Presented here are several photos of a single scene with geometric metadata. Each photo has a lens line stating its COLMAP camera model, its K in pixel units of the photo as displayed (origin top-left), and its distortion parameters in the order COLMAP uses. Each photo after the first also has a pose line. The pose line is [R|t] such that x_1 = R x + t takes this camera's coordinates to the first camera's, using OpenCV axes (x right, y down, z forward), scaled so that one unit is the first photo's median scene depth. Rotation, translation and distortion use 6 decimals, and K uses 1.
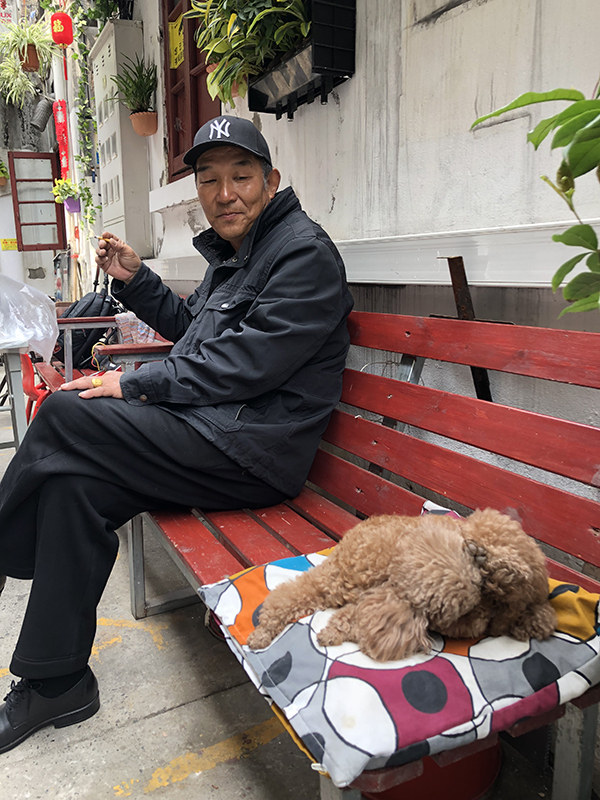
lens RADIAL K [[655.9, 0, 300.5], [0, 655.9, 399.1], [0, 0, 1]] dist [0.010175, -0.006409]
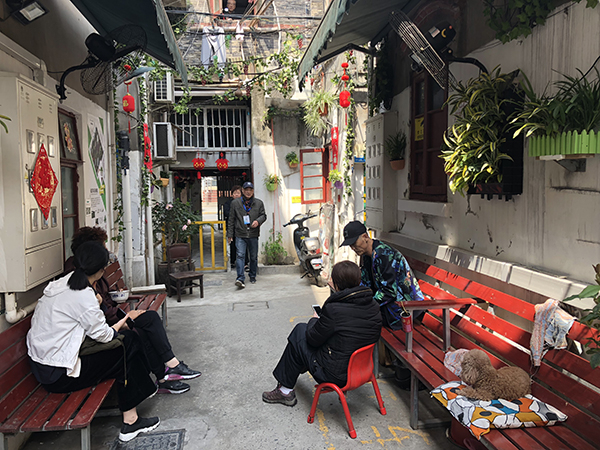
lens RADIAL K [[491.9, 0, 298.9], [0, 491.9, 225.0], [0, 0, 1]] dist [0.010175, -0.006409]
pose [[0.947634, 0.017470, -0.318879, -0.054301], [-0.052028, 0.993608, -0.100179, -0.094855], [0.315091, 0.111524, 0.942486, -0.433821]]
